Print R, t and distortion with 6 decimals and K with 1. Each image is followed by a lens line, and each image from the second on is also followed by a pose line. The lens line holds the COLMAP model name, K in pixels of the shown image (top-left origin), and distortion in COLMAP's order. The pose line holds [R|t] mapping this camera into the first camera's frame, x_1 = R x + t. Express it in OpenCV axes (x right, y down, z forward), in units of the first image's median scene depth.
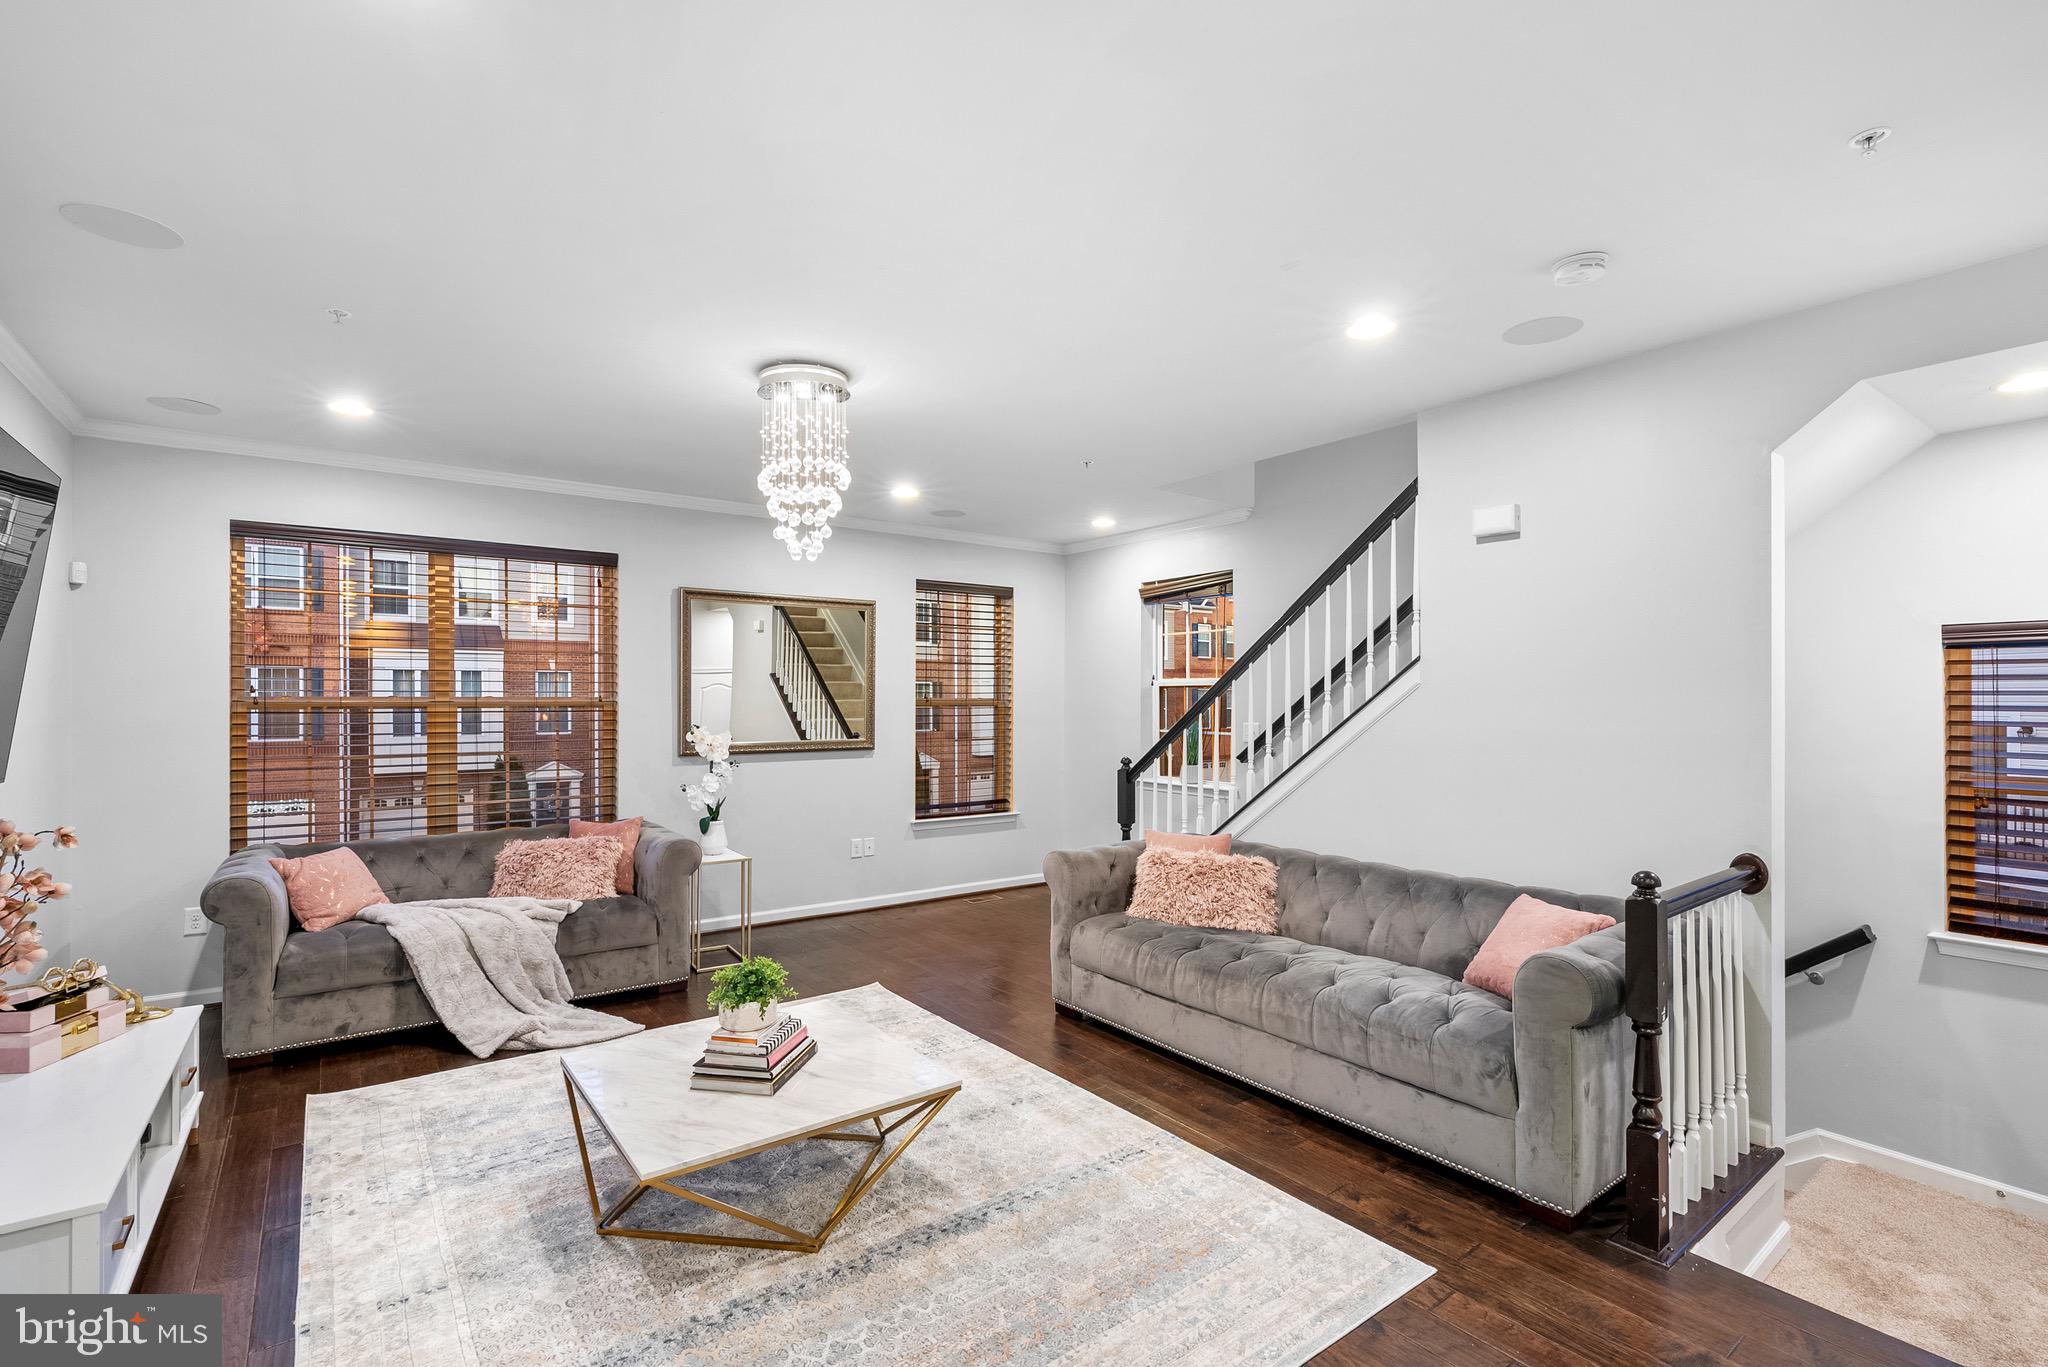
lens RADIAL K [[927.1, 0, 1026.4], [0, 927.1, 713.8], [0, 0, 1]] dist [-0.007804, 0.000973]
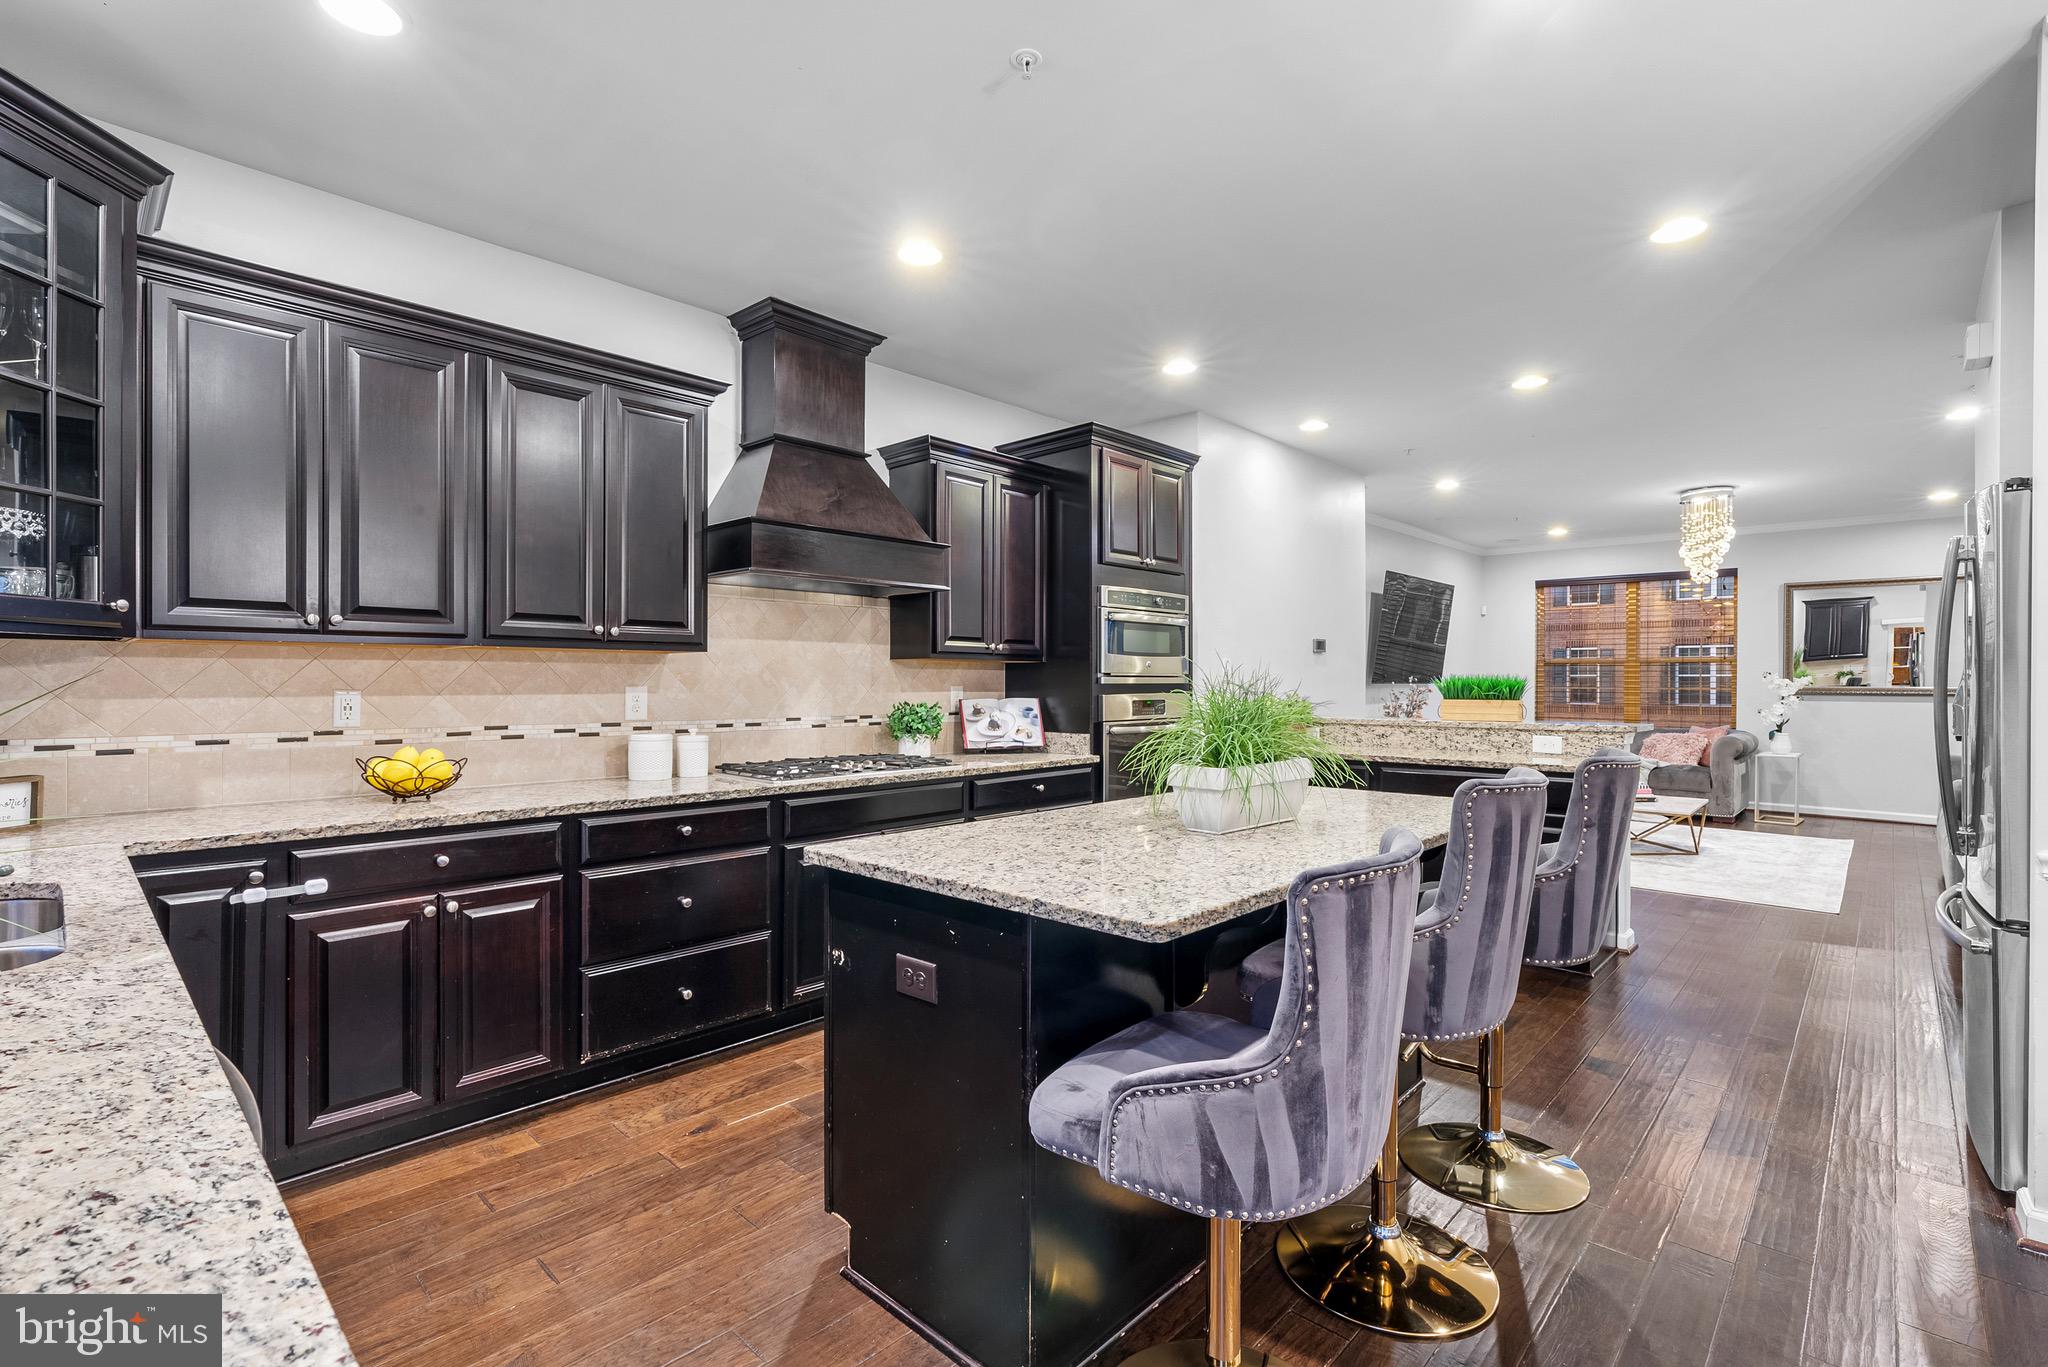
lens RADIAL K [[927.1, 0, 1012.5], [0, 927.1, 683.2], [0, 0, 1]] dist [-0.007804, 0.000973]
pose [[0.155595, 0.002600, -0.987817, 1.218446], [-0.016687, 0.999861, 0.000004, 0.064776], [0.987680, 0.016483, 0.155617, -0.641988]]
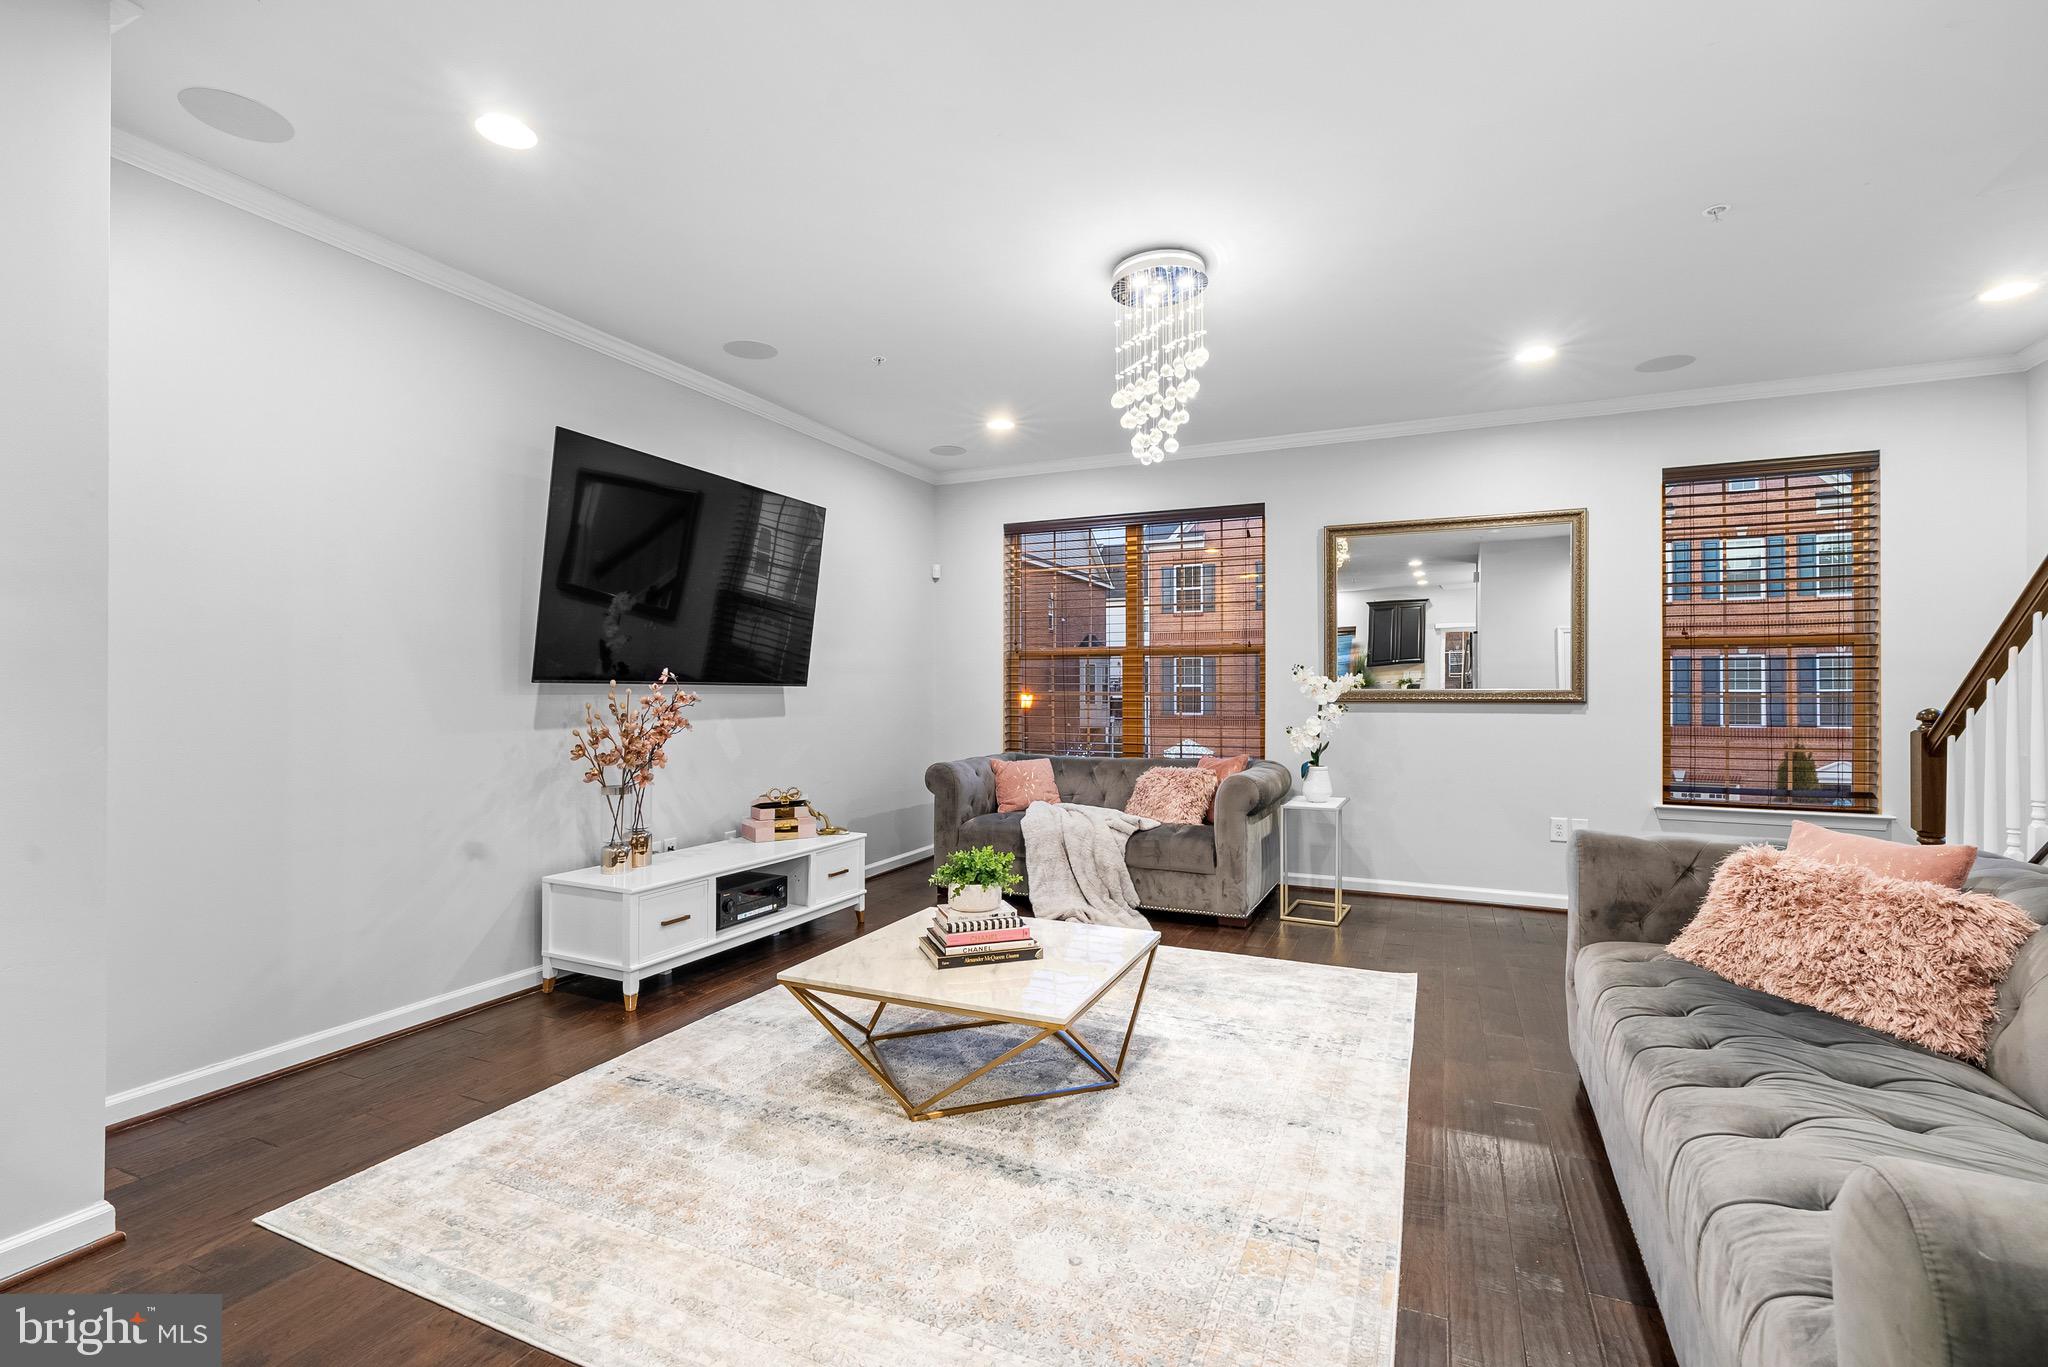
lens RADIAL K [[927.1, 0, 1016.8], [0, 927.1, 686.7], [0, 0, 1]] dist [-0.007804, 0.000973]
pose [[0.473429, -0.004128, -0.880822, 0.424367], [-0.012923, 0.999849, -0.011632, 0.060302], [0.880737, 0.016889, 0.473304, 0.344211]]
